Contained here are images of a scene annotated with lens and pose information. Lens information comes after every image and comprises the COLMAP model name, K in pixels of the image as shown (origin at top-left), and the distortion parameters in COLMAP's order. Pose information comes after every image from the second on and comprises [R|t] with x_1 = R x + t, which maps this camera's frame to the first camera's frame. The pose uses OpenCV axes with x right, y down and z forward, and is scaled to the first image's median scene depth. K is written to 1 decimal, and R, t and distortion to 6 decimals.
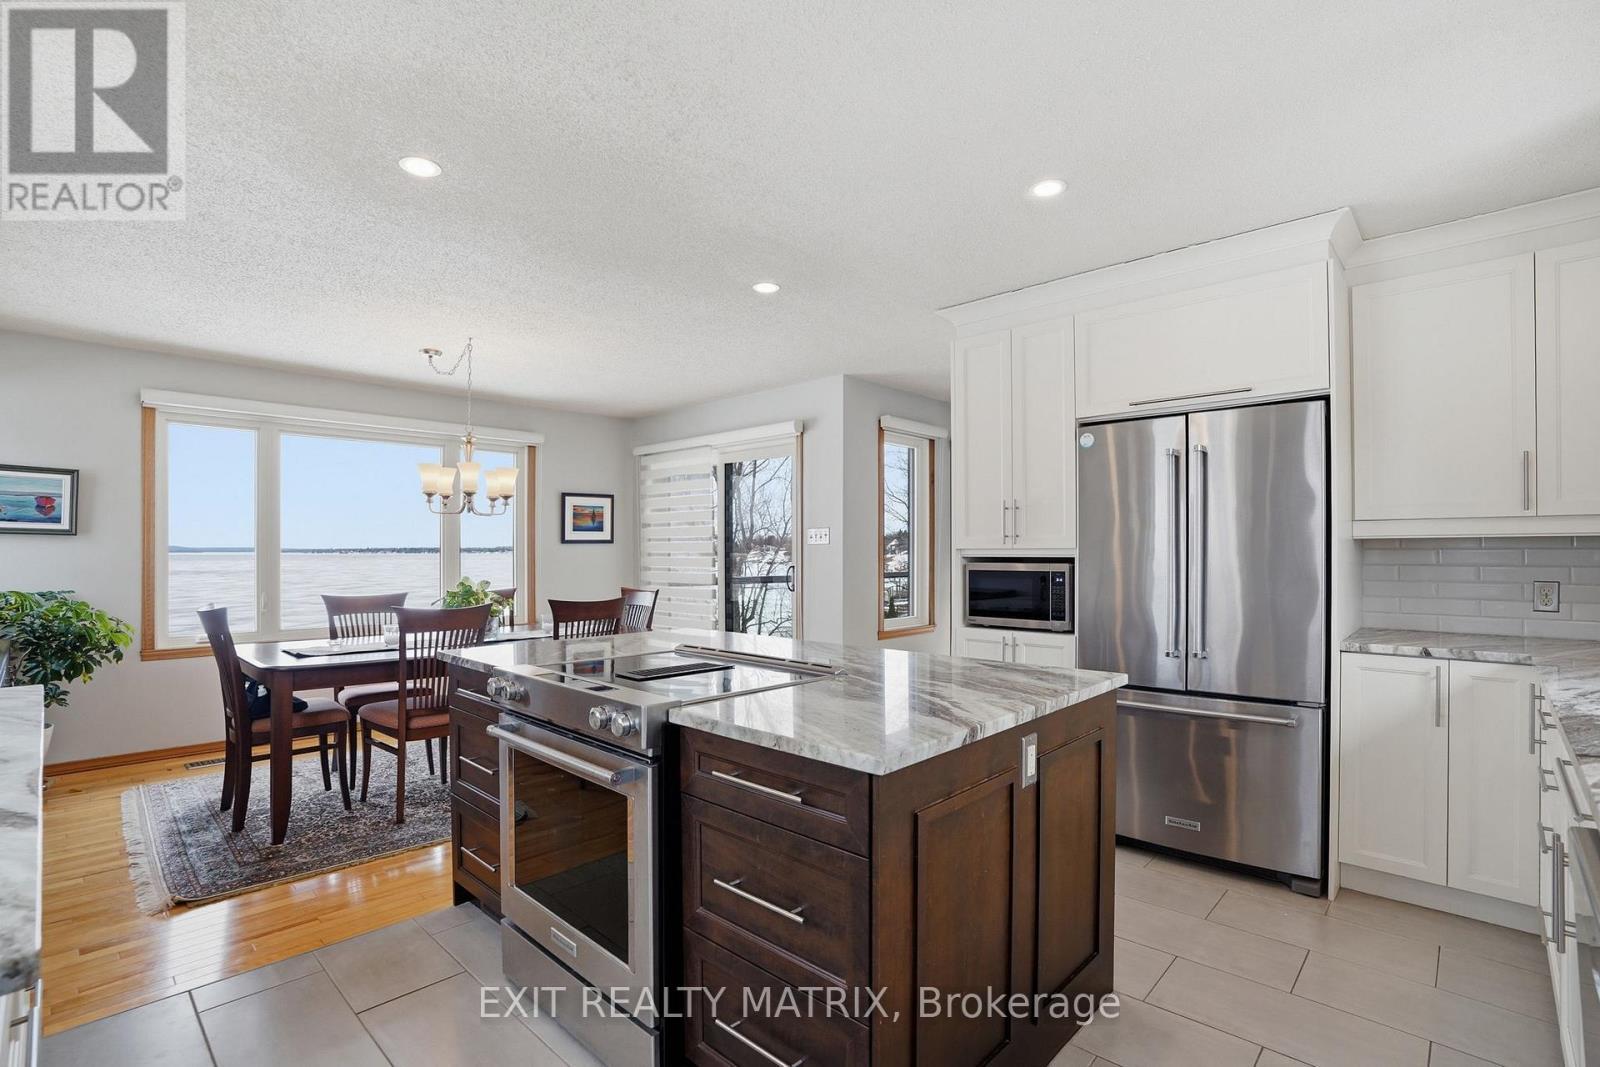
lens RADIAL K [[754.7, 0, 812.2], [0, 754.7, 546.6], [0, 0, 1]] dist [-0.041048, 0.004110]
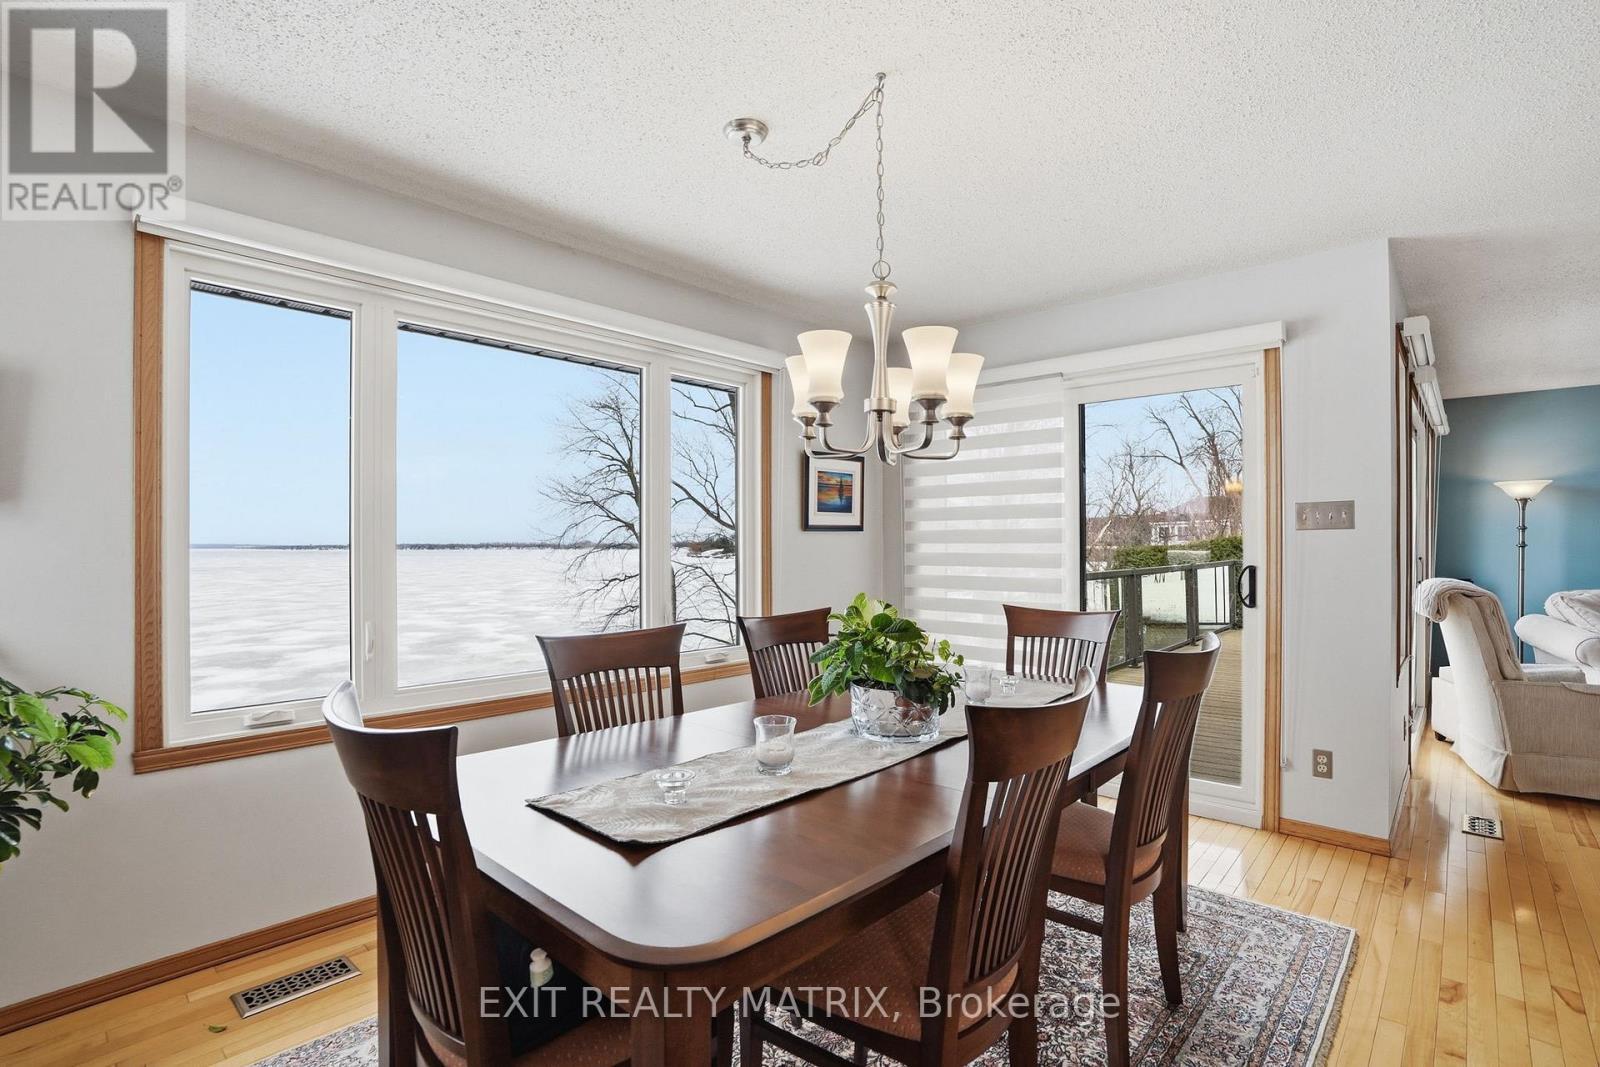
lens RADIAL K [[754.7, 0, 801.9], [0, 754.7, 545.3], [0, 0, 1]] dist [-0.041048, 0.004110]
pose [[0.999945, -0.002142, 0.010232, -0.488431], [0.002096, 0.999988, 0.004413, 0.007161], [-0.010242, -0.004391, 0.999938, 0.520850]]
